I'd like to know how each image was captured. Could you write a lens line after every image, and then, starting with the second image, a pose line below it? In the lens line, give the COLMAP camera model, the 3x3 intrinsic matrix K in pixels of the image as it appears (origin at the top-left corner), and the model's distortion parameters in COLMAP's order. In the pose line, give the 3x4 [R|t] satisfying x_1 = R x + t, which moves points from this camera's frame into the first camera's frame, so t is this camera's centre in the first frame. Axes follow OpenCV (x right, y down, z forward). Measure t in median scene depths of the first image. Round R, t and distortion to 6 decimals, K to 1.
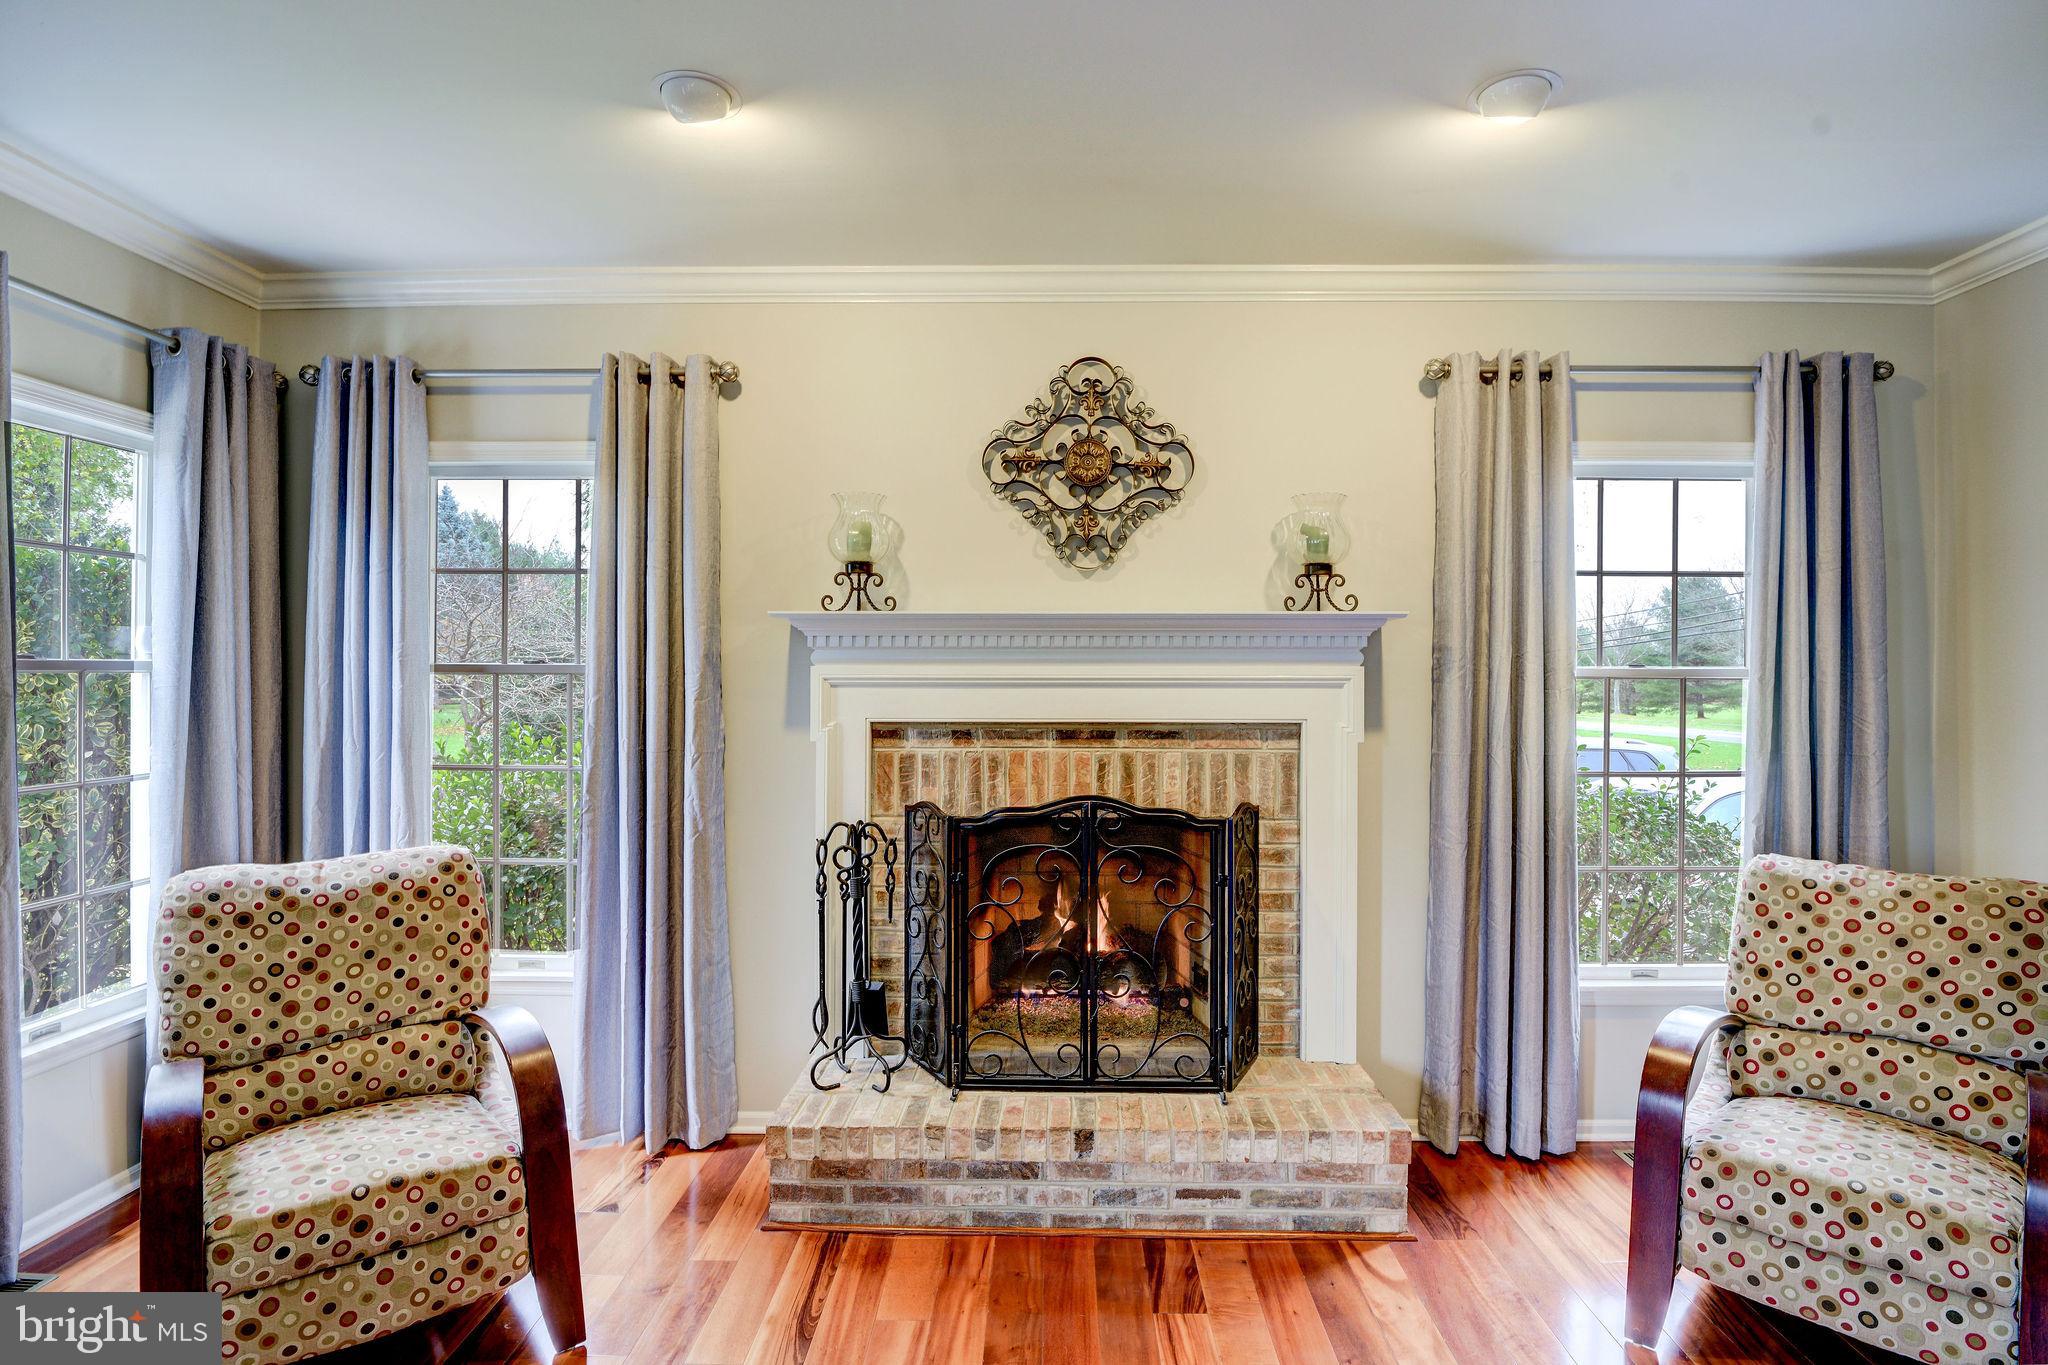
lens RADIAL K [[1027.0, 0, 1038.6], [0, 1027.0, 674.2], [0, 0, 1]] dist [-0.027472, -0.002163]
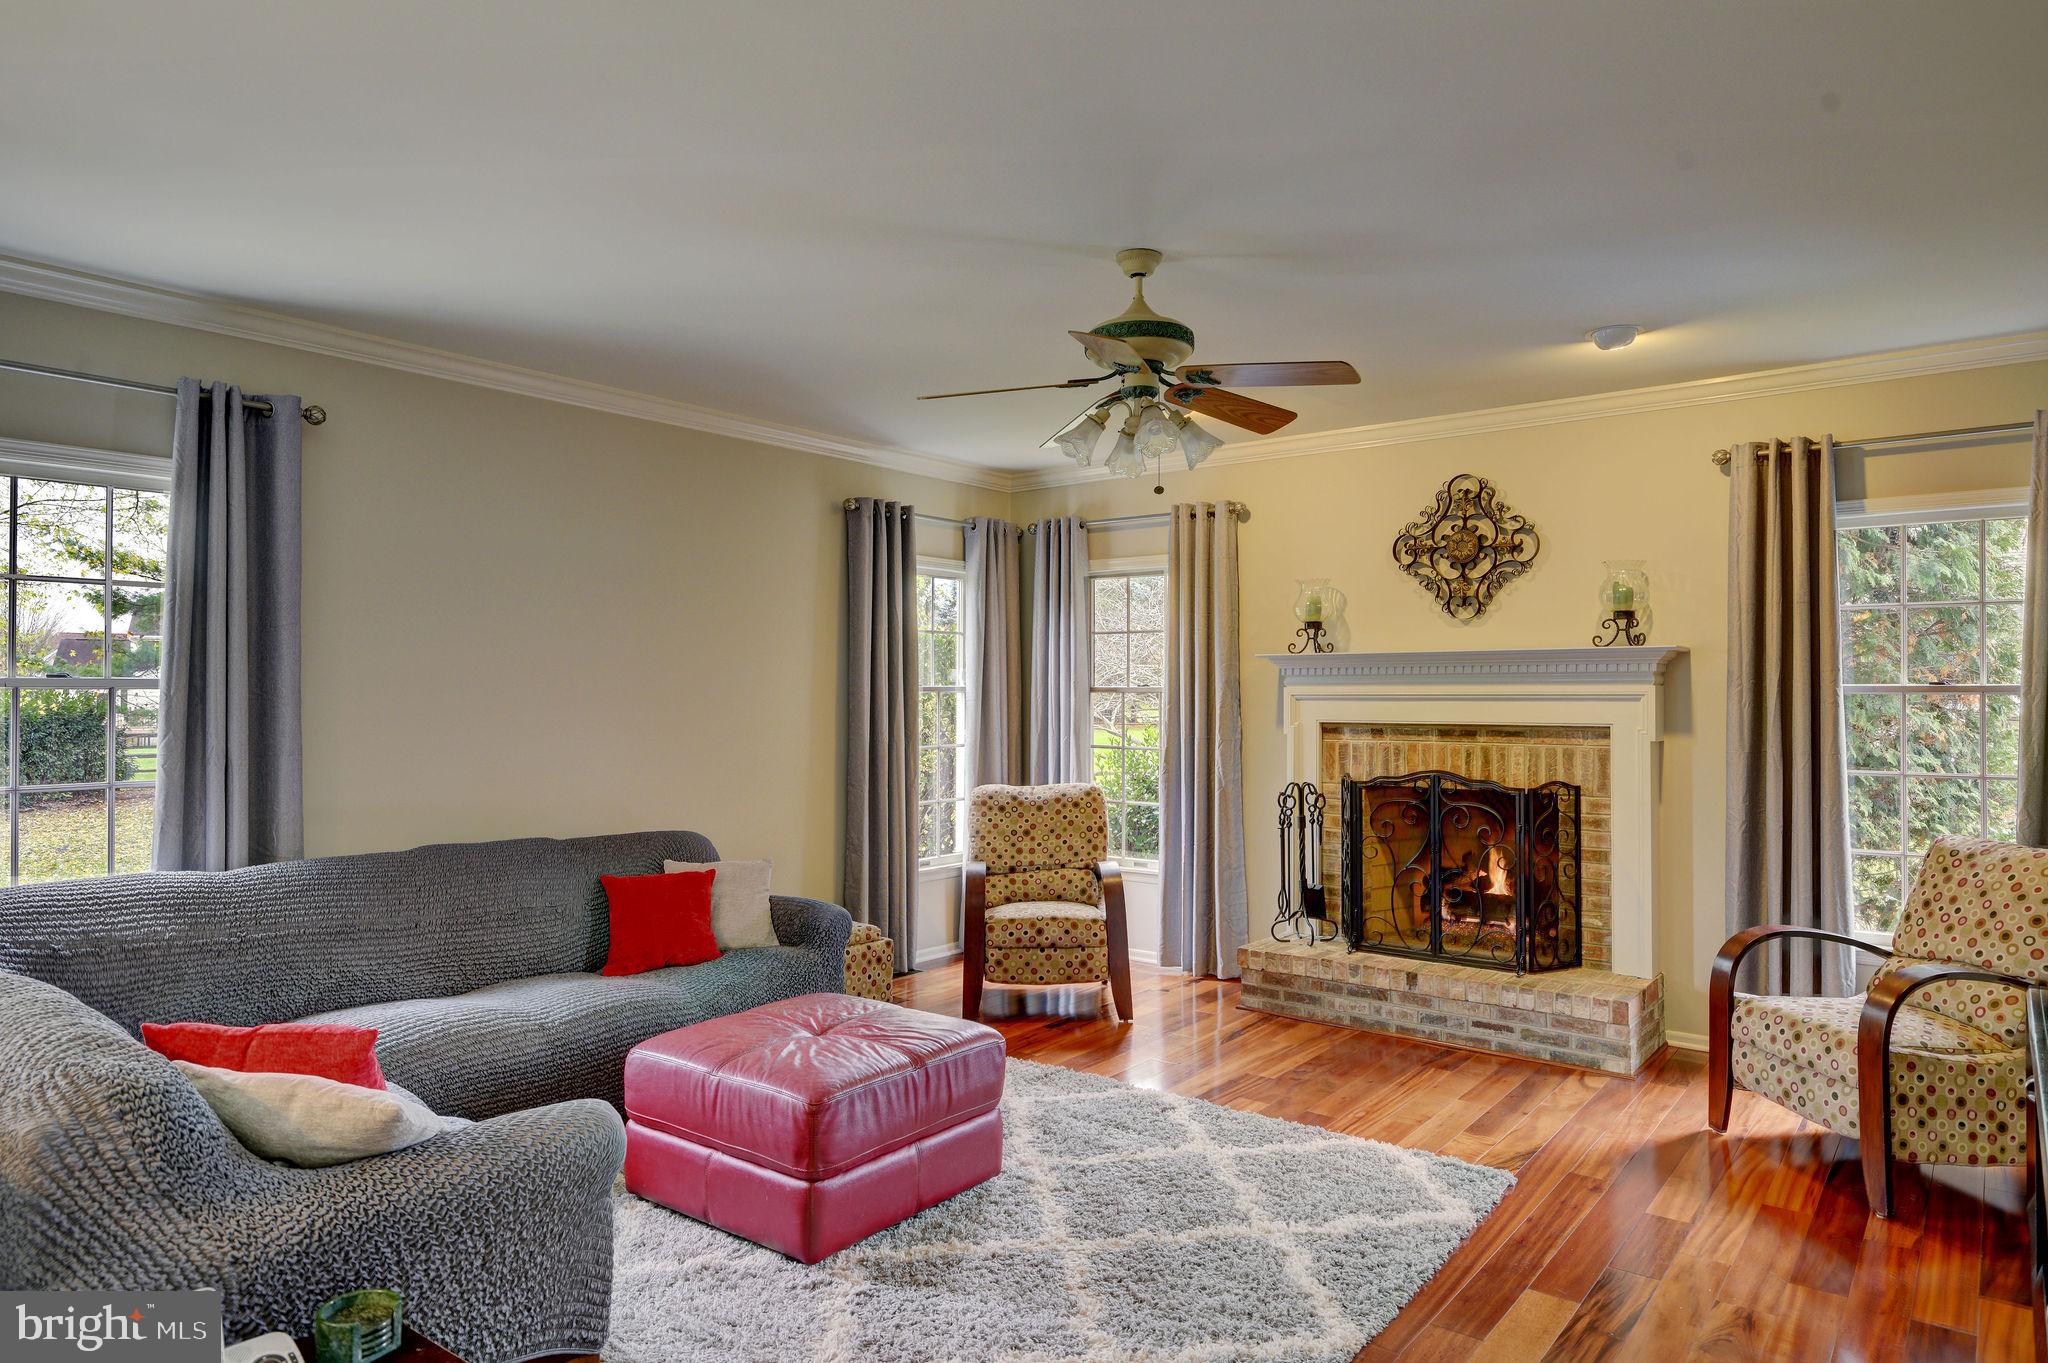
lens RADIAL K [[1027.0, 0, 1038.6], [0, 1027.0, 673.2], [0, 0, 1]] dist [-0.027472, -0.002163]
pose [[0.801406, -0.013586, -0.597967, 0.524865], [0.001880, 0.999794, -0.020196, 0.002158], [0.598118, 0.015060, 0.801267, -0.637094]]
